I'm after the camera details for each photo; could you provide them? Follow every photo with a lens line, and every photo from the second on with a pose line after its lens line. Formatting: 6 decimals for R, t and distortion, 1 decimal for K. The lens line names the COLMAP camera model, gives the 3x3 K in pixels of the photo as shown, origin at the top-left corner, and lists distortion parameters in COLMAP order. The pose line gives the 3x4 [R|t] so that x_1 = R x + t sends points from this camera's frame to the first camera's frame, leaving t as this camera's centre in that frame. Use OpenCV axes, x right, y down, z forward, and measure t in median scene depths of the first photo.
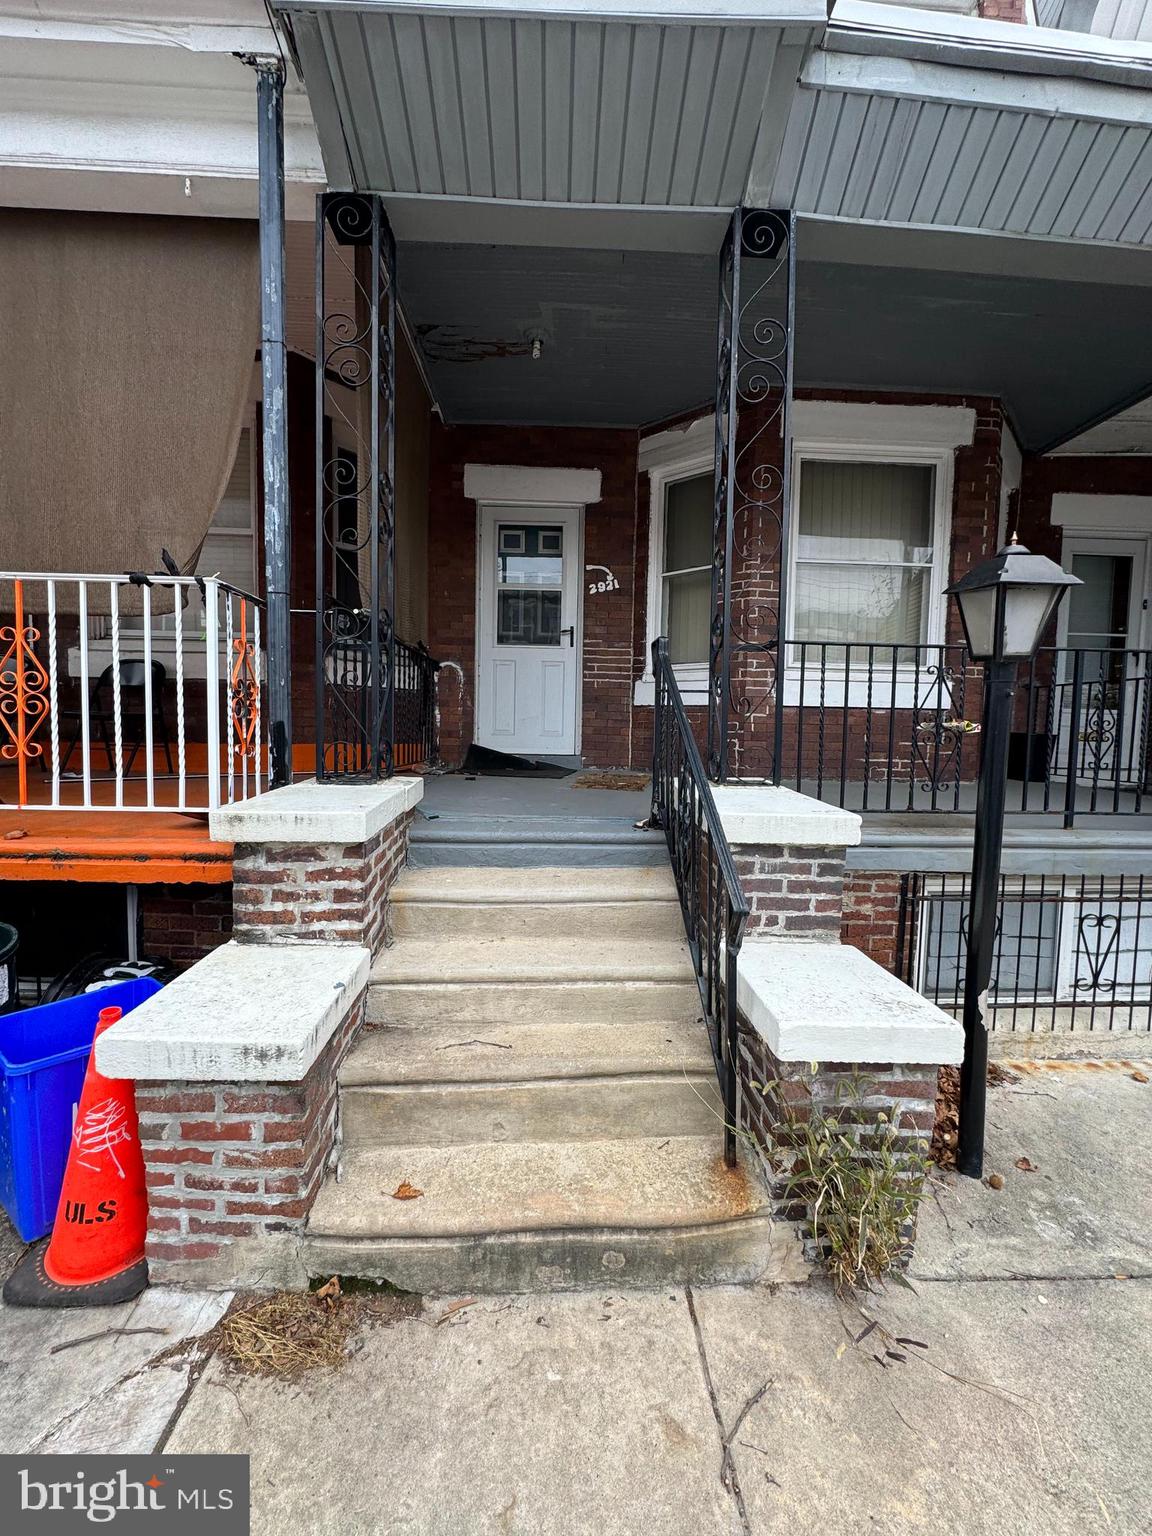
lens RADIAL K [[614.7, 0, 576.4], [0, 614.7, 769.0], [0, 0, 1]] dist [-0.003664, 0.000252]
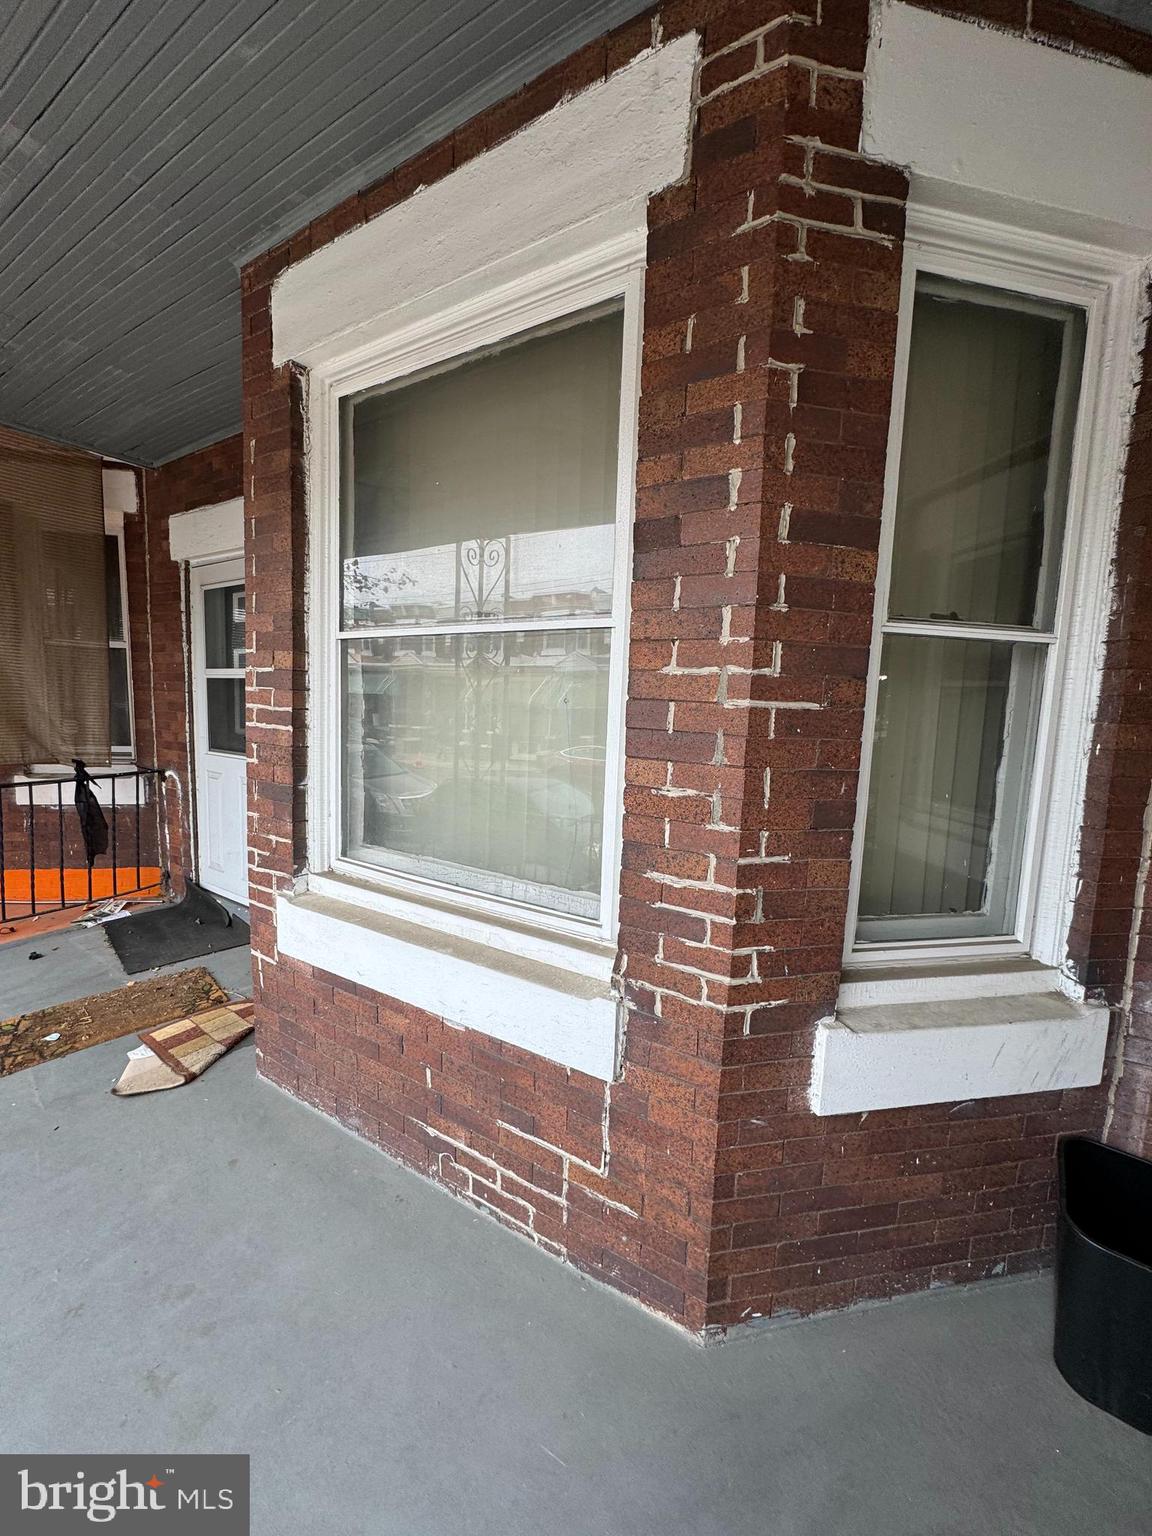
lens RADIAL K [[614.7, 0, 575.9], [0, 614.7, 767.5], [0, 0, 1]] dist [-0.003664, 0.000252]
pose [[0.820329, 0.065921, -0.568080, 1.566004], [-0.047421, 0.997754, 0.047303, -0.562288], [0.569923, -0.011865, 0.821613, 1.507028]]
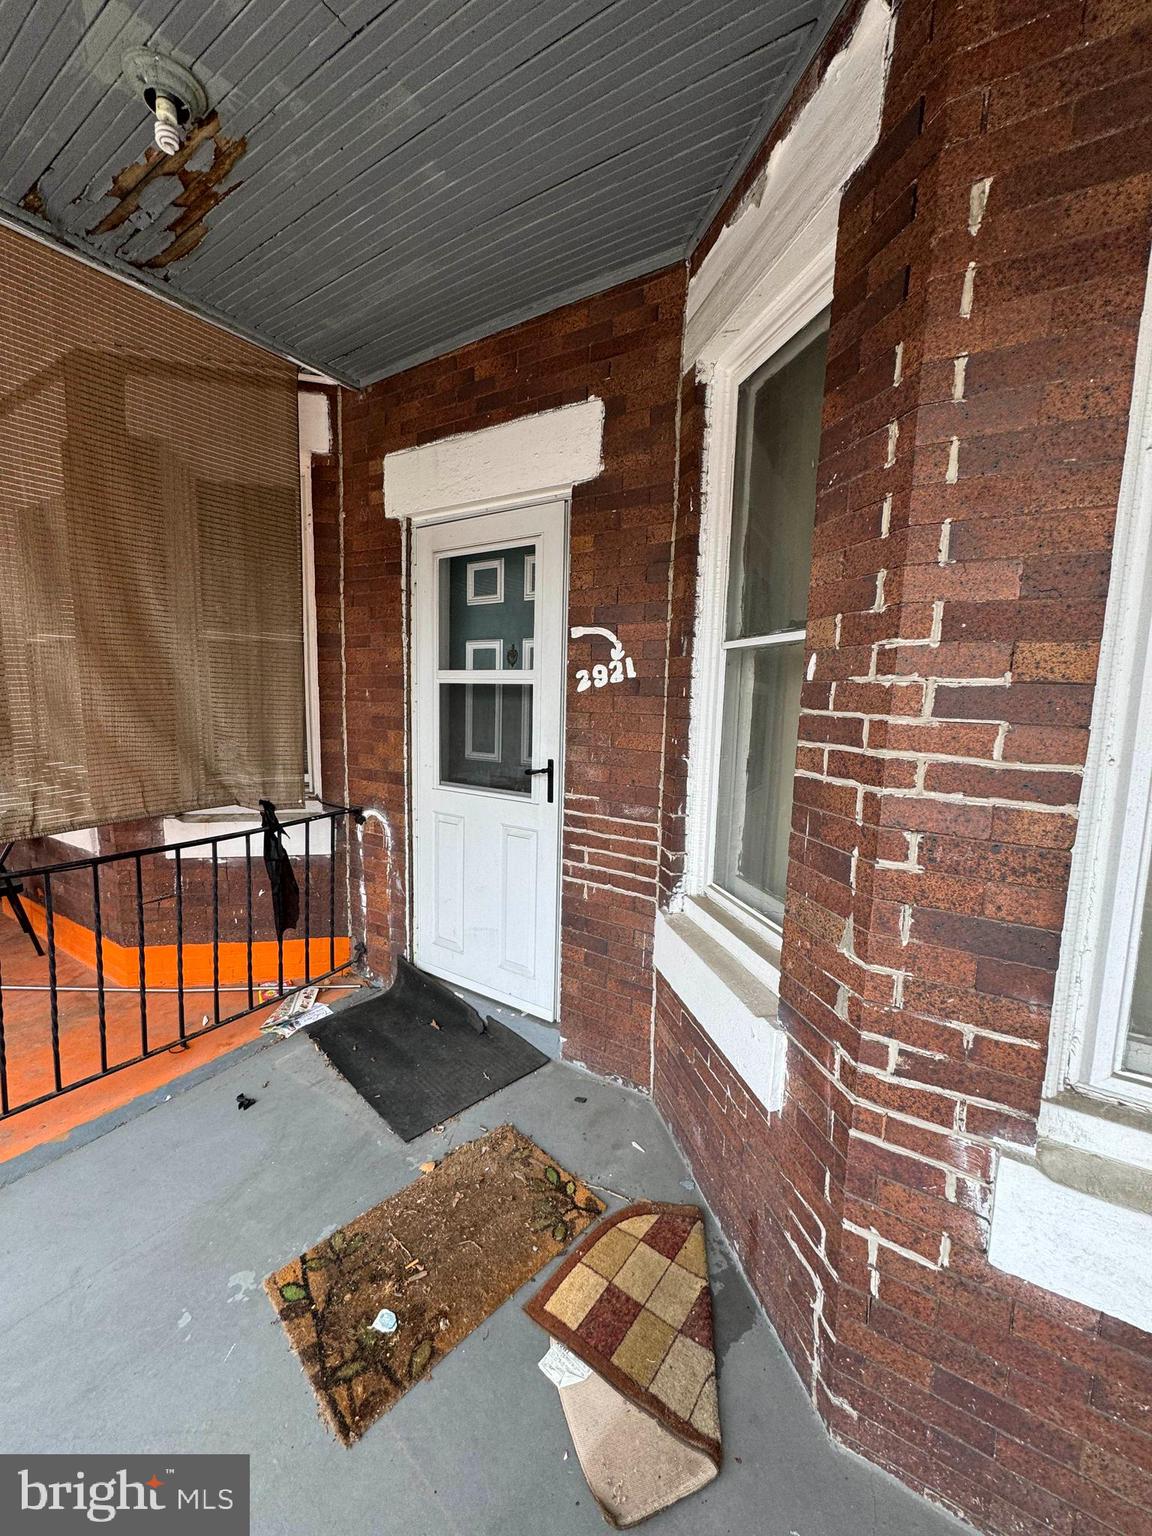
lens RADIAL K [[614.7, 0, 573.9], [0, 614.7, 768.0], [0, 0, 1]] dist [-0.003664, 0.000252]
pose [[0.818004, 0.066949, -0.571304, 0.644105], [-0.039525, 0.997398, 0.060288, -0.598384], [0.573853, -0.026735, 0.818522, 1.478316]]
